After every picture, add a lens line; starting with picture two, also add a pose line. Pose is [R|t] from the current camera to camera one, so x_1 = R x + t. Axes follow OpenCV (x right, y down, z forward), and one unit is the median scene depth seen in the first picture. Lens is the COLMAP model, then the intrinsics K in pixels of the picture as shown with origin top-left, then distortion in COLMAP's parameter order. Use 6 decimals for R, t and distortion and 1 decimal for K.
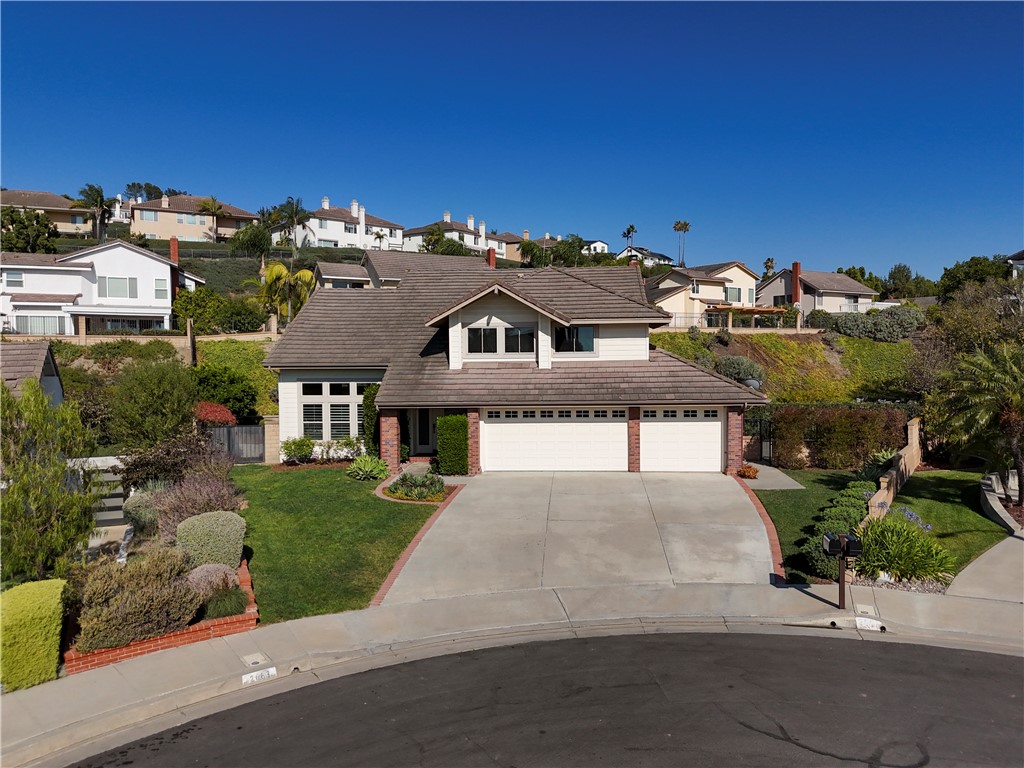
lens RADIAL K [[760.3, 0, 519.8], [0, 760.3, 383.3], [0, 0, 1]] dist [0.067484, -0.057044]
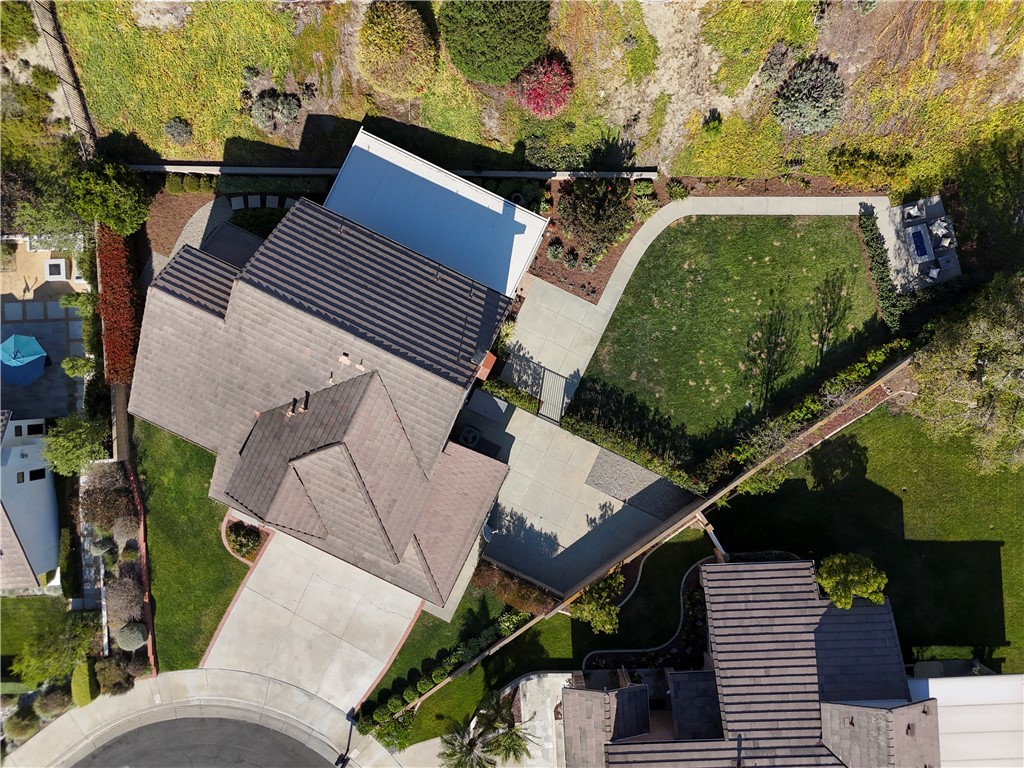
lens RADIAL K [[760.3, 0, 527.5], [0, 760.3, 376.3], [0, 0, 1]] dist [0.067484, -0.057044]
pose [[0.930078, 0.367362, 0.000860, 0.287572], [-0.006644, 0.014480, 0.999873, -1.413590], [0.367302, -0.929965, 0.015909, 1.358664]]
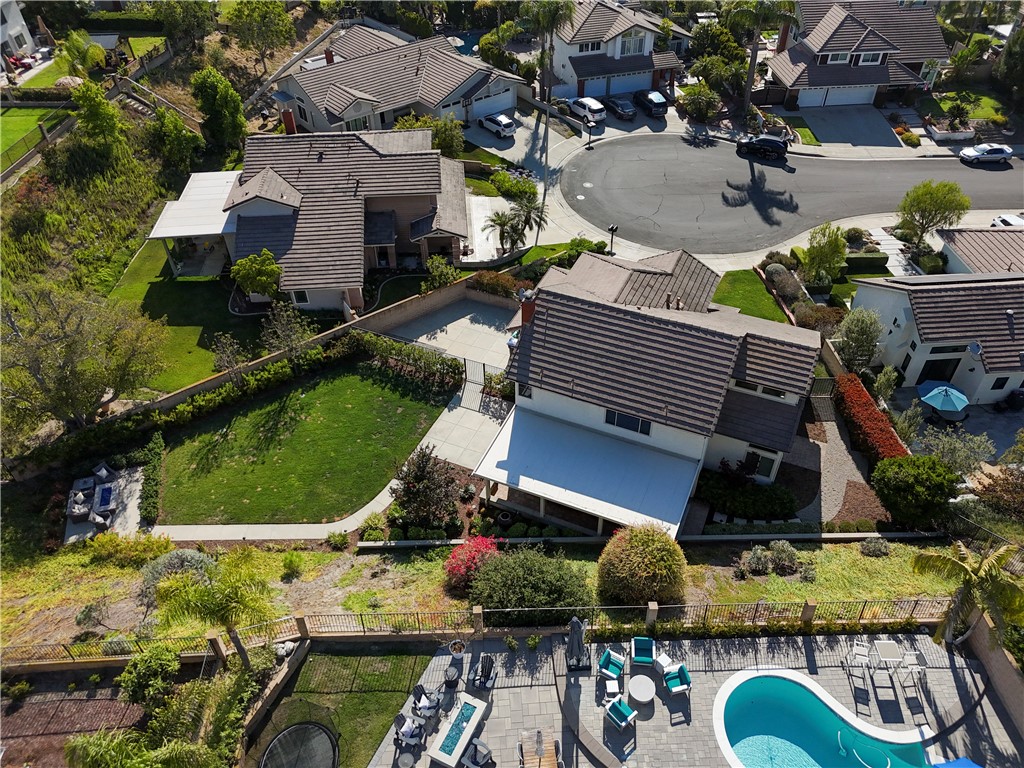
lens RADIAL K [[760.3, 0, 507.0], [0, 760.3, 383.8], [0, 0, 1]] dist [0.067484, -0.057044]
pose [[-0.937375, -0.219093, 0.270788, -0.190158], [0.021030, 0.740392, 0.671846, -1.089427], [-0.347686, 0.635466, -0.689418, 2.518205]]
